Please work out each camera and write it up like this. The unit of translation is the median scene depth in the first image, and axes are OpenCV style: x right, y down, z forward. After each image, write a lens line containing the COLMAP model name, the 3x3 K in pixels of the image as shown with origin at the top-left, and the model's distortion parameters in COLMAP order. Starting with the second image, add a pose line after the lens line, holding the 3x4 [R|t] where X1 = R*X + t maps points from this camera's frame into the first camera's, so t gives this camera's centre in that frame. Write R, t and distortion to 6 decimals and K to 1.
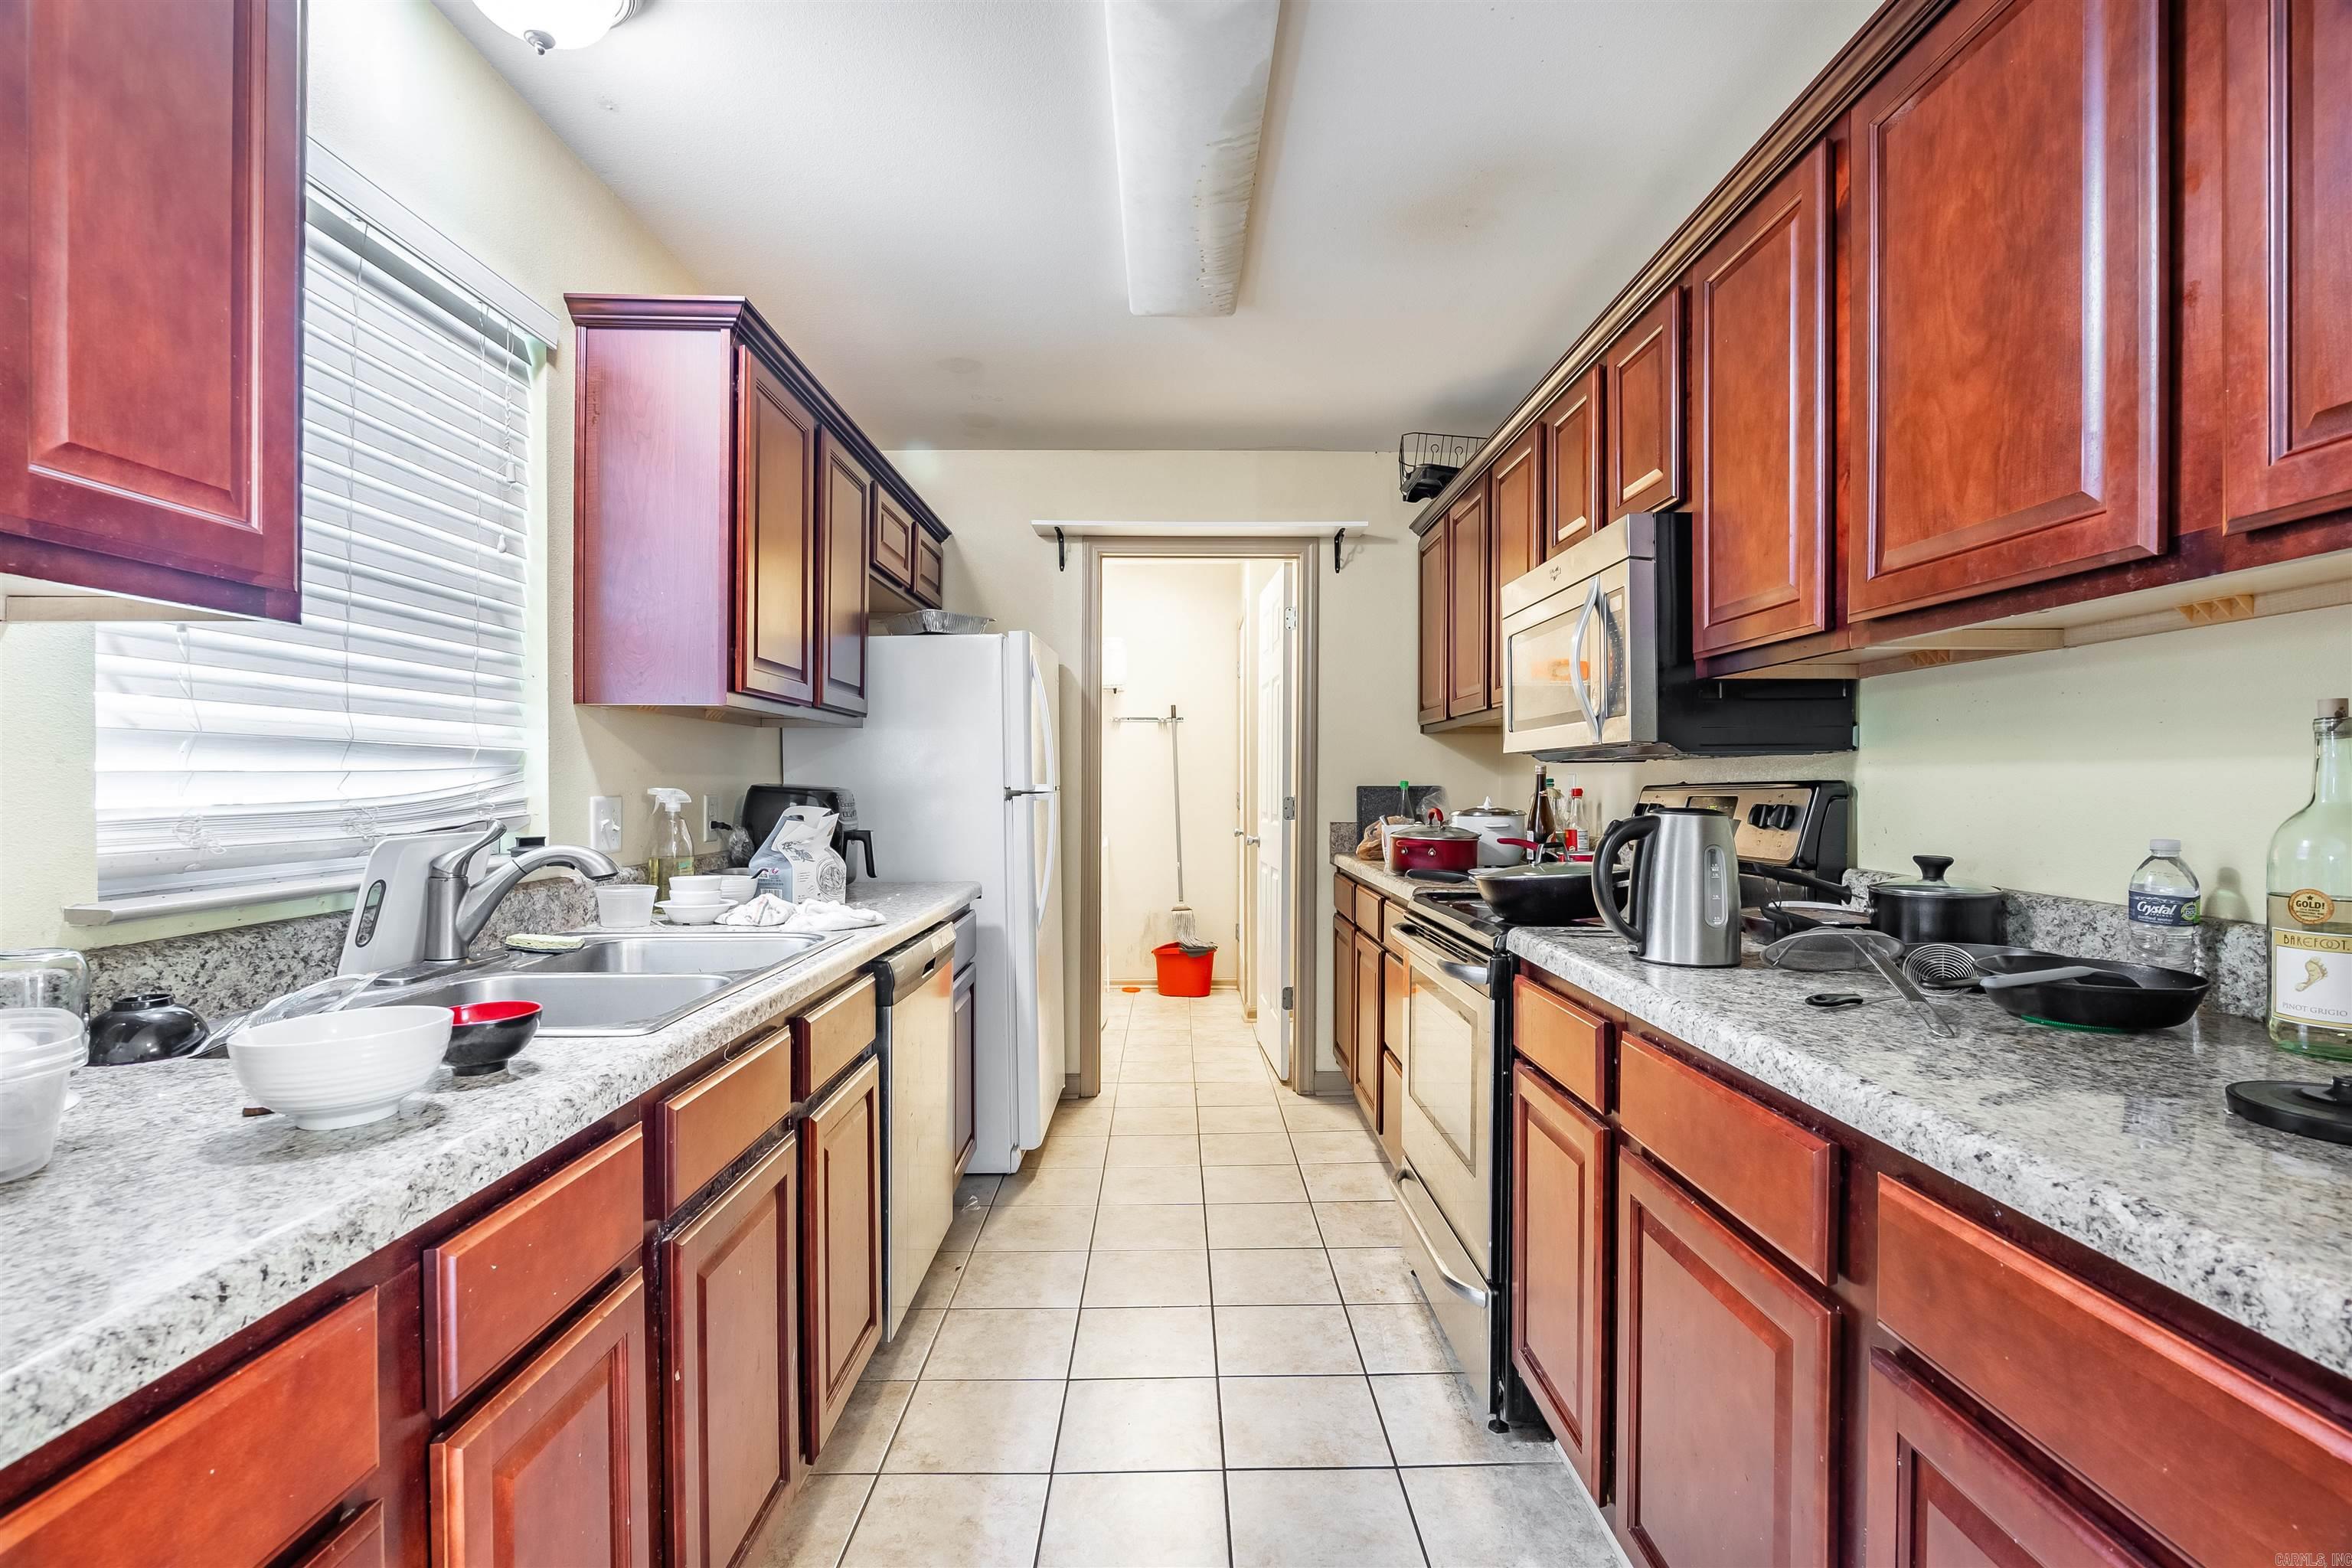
lens RADIAL K [[1116.7, 0, 1176.0], [0, 1116.7, 784.0], [0, 0, 1]] dist [-0.011646, 0.000346]
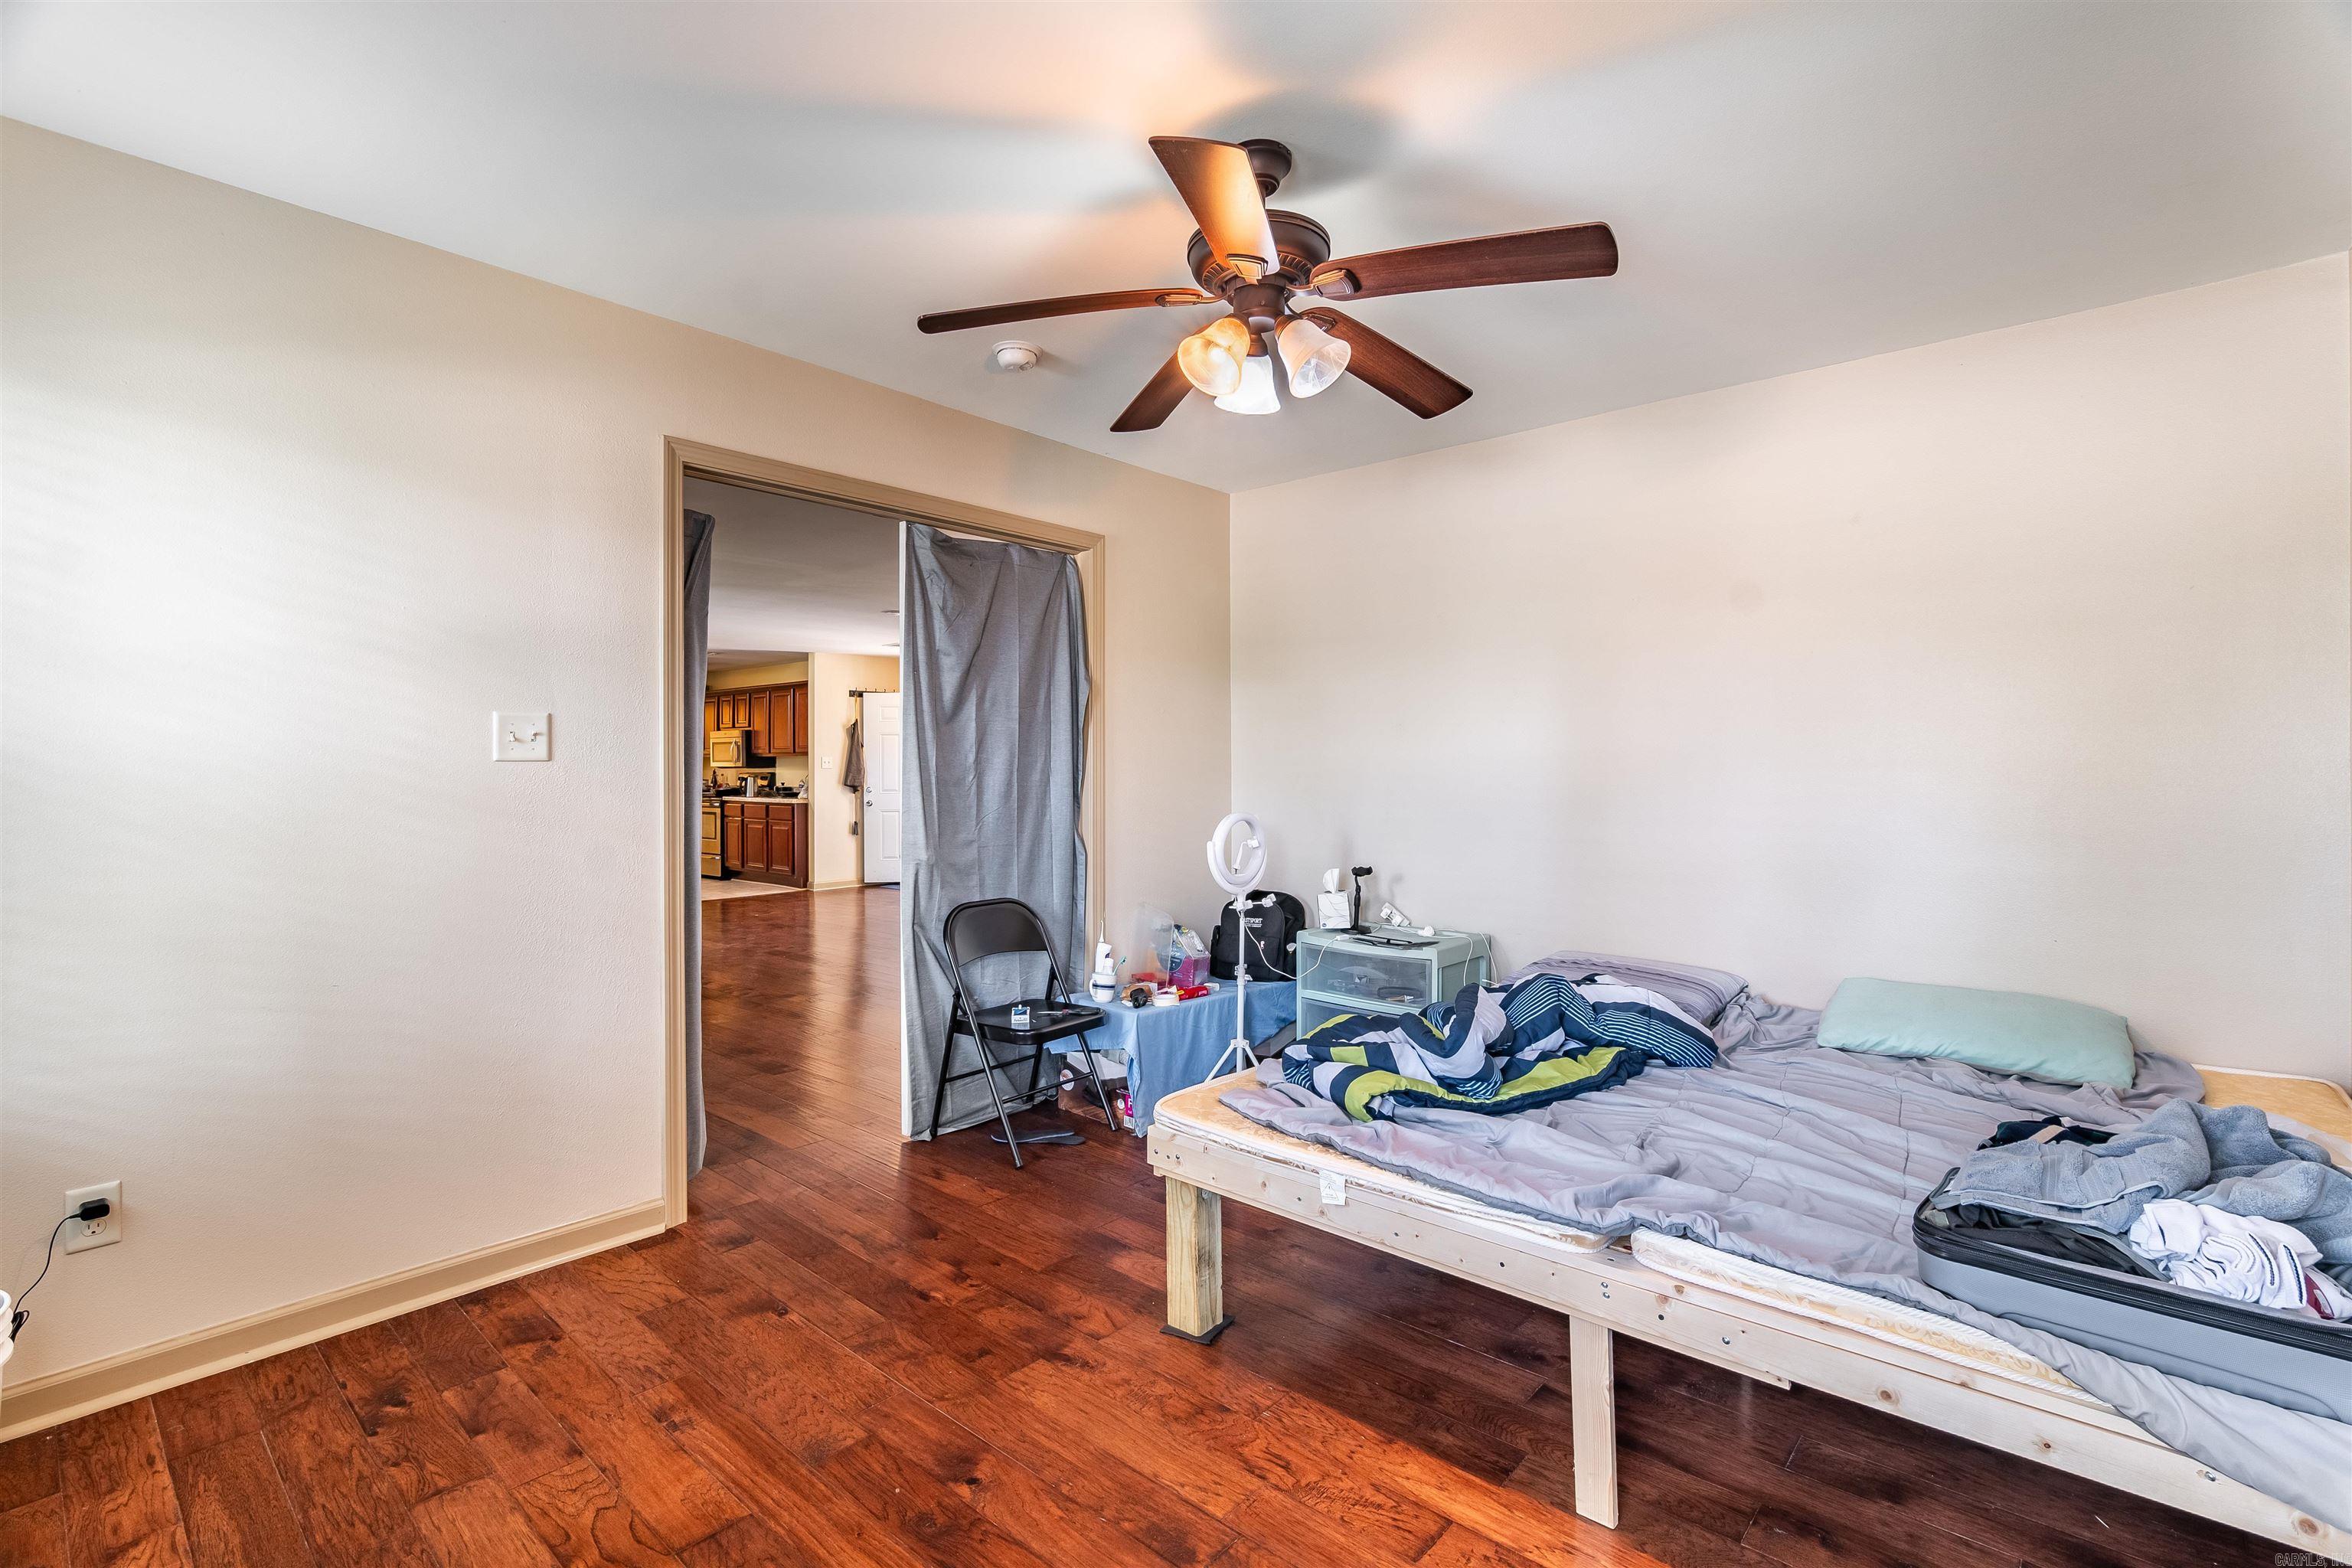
lens RADIAL K [[1059.0, 0, 1176.0], [0, 1059.0, 784.0], [0, 0, 1]] dist [0.000374, 0.000081]
pose [[0.670215, -0.009832, 0.742102, -2.423741], [-0.000604, 0.999905, 0.013794, -0.023470], [-0.742167, -0.009693, 0.670145, -4.902359]]
